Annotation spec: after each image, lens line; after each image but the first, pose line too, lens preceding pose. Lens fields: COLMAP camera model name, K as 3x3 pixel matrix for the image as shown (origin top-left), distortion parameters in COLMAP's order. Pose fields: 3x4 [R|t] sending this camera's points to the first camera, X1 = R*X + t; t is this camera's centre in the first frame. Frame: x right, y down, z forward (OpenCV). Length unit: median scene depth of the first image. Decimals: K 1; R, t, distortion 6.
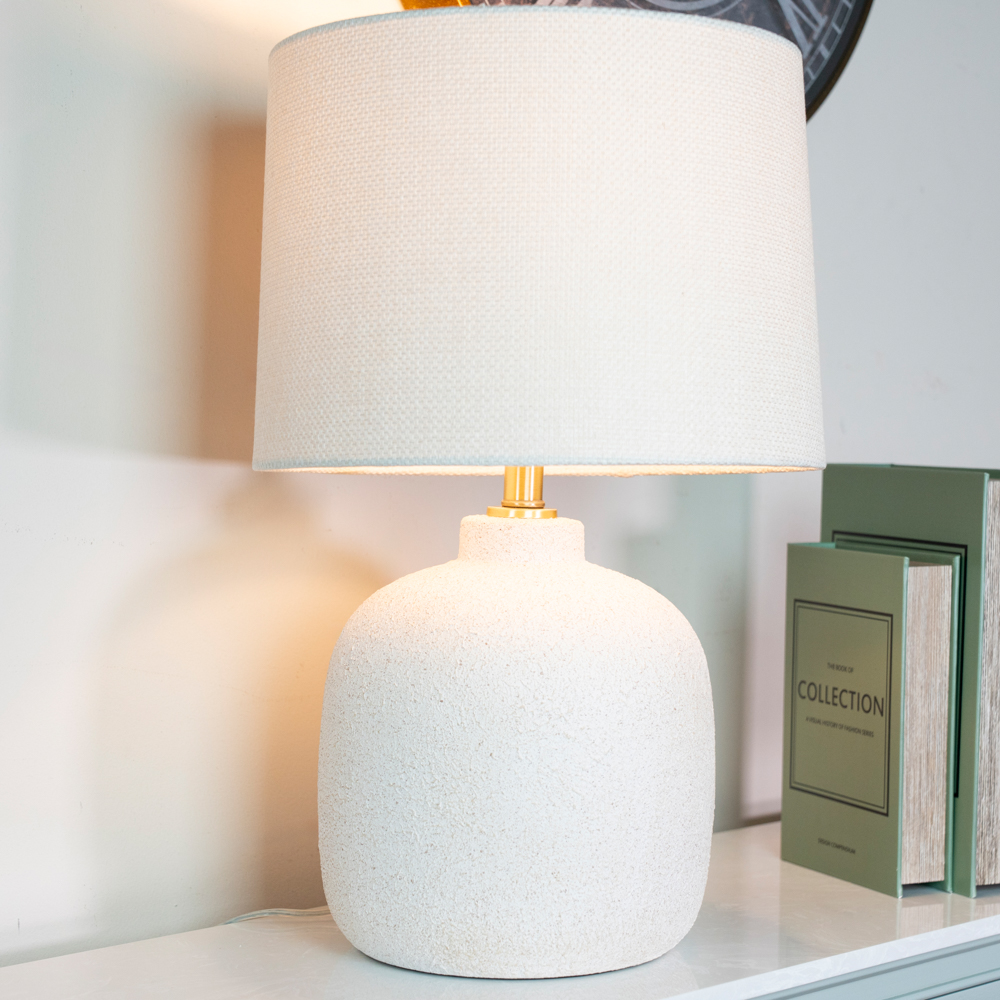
lens RADIAL K [[2327.2, 0, 577.4], [0, 2327.2, 550.9], [0, 0, 1]] dist [0.132875, 0.000000]
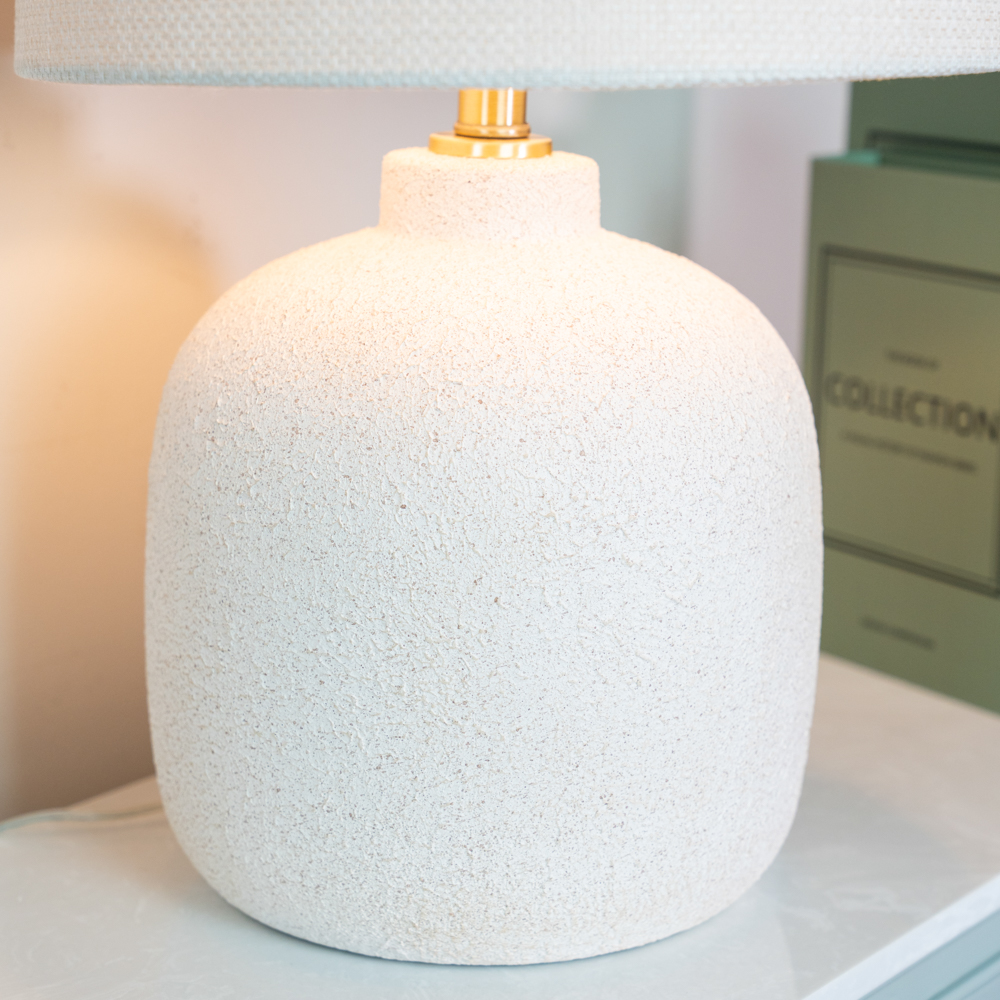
lens RADIAL K [[2570.0, 0, 472.2], [0, 2570.0, 494.2], [0, 0, 1]] dist [0.223354, 0.000000]
pose [[0.991615, -0.030469, 0.125581, -0.118782], [0.009068, 0.985817, 0.167580, -0.041279], [-0.128906, -0.165036, 0.977827, 0.395235]]
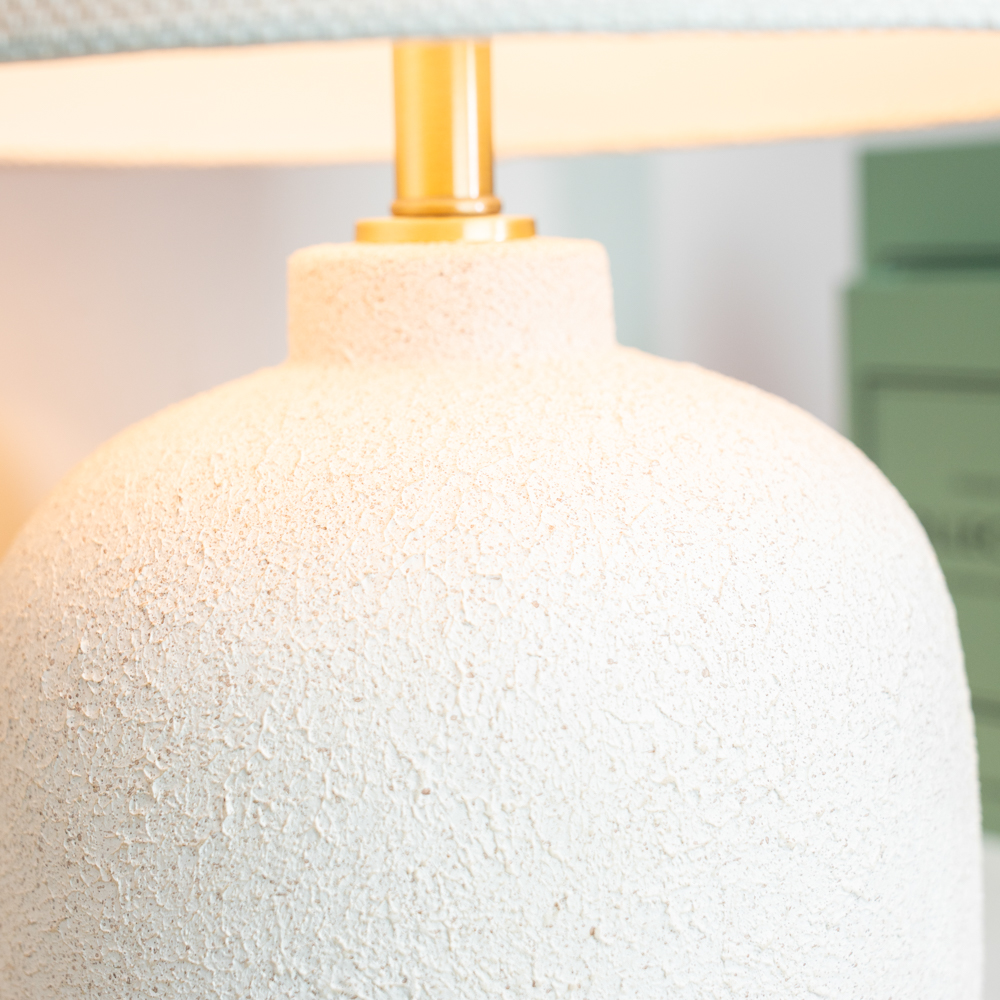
lens RADIAL K [[2071.8, 0, 508.8], [0, 2071.8, 502.0], [0, 0, 1]] dist [0.091254, 0.000000]
pose [[0.950446, -0.100808, 0.294094, -0.129476], [0.077191, 0.992867, 0.090866, -0.002480], [-0.301156, -0.063662, 0.951447, 0.715134]]
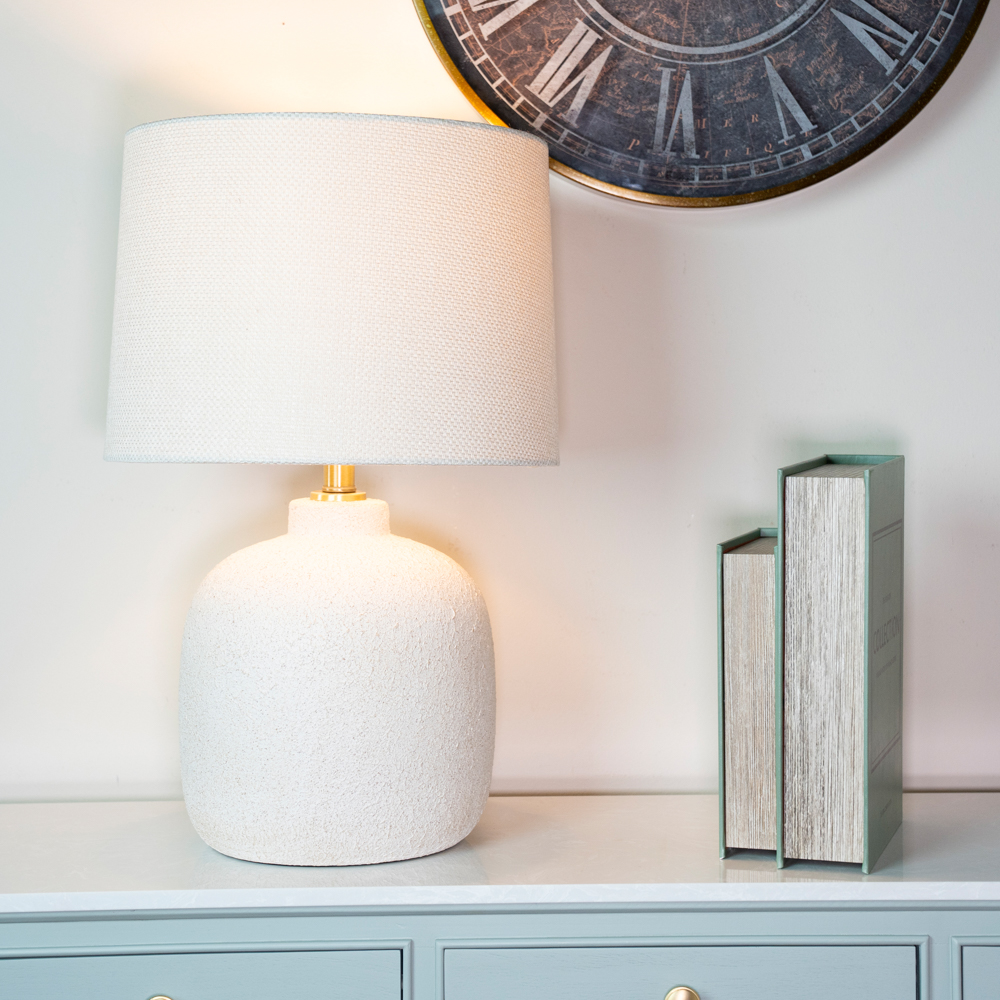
lens RADIAL K [[2071.8, 0, 502.1], [0, 2071.8, 495.6], [0, 0, 1]] dist [0.091254, 0.000000]
pose [[0.706925, 0.019736, -0.707013, 0.892076], [-0.025878, 0.999663, 0.002030, -0.023005], [0.706815, 0.016861, 0.707198, 0.292180]]
